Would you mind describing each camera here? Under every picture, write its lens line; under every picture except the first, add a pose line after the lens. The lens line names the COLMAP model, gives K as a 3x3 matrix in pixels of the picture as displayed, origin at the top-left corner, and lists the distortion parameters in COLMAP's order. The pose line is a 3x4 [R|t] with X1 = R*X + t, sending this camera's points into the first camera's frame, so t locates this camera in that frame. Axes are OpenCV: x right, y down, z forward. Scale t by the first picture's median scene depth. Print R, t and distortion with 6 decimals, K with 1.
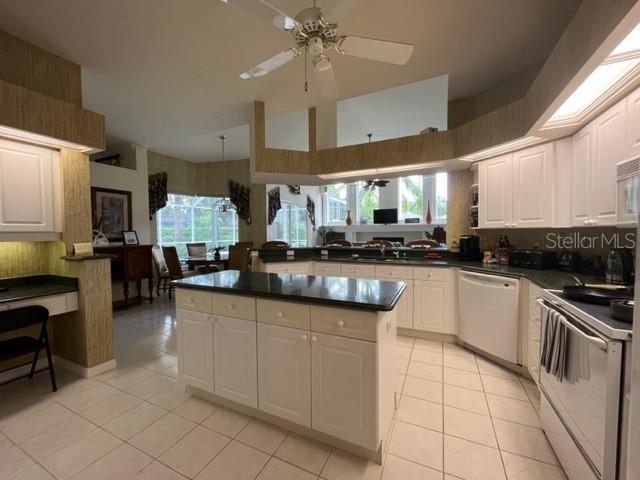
lens RADIAL K [[260.3, 0, 313.8], [0, 260.3, 240.5], [0, 0, 1]] dist [-0.007063, 0.000008]
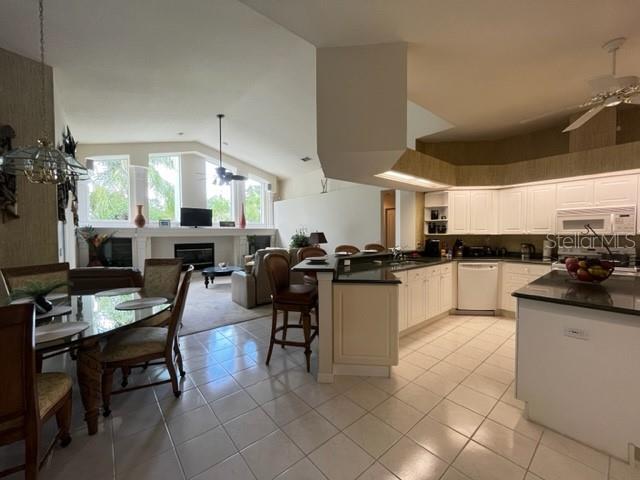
lens RADIAL K [[260.3, 0, 323.9], [0, 260.3, 239.2], [0, 0, 1]] dist [-0.007063, 0.000008]
pose [[0.396957, -0.015678, 0.917703, -0.308307], [0.033597, 0.999432, 0.002542, -0.013692], [-0.917222, 0.029823, 0.397258, 0.312949]]
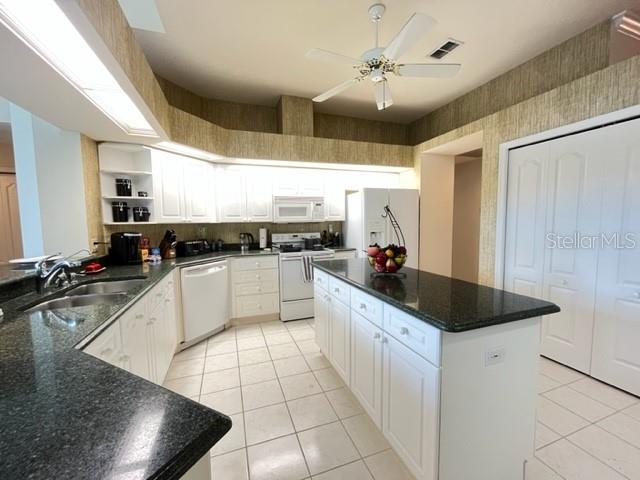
lens RADIAL K [[260.3, 0, 317.6], [0, 260.3, 238.2], [0, 0, 1]] dist [-0.007063, 0.000008]
pose [[-0.707306, -0.027470, 0.706373, -0.116565], [0.044512, 0.995531, 0.083286, -0.012997], [-0.705504, 0.090351, -0.702923, 0.363420]]
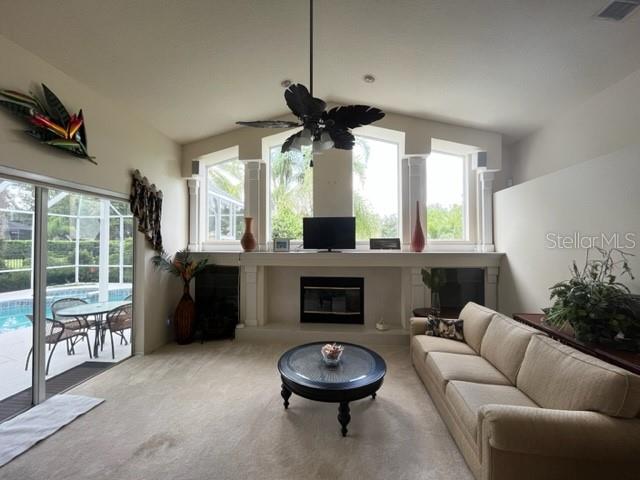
lens RADIAL K [[260.3, 0, 318.6], [0, 260.3, 239.6], [0, 0, 1]] dist [-0.007063, 0.000008]
pose [[0.942315, 0.017081, 0.334291, 0.104370], [0.001799, 0.998424, -0.056087, -0.055384], [-0.334722, 0.053454, 0.940799, 0.569616]]
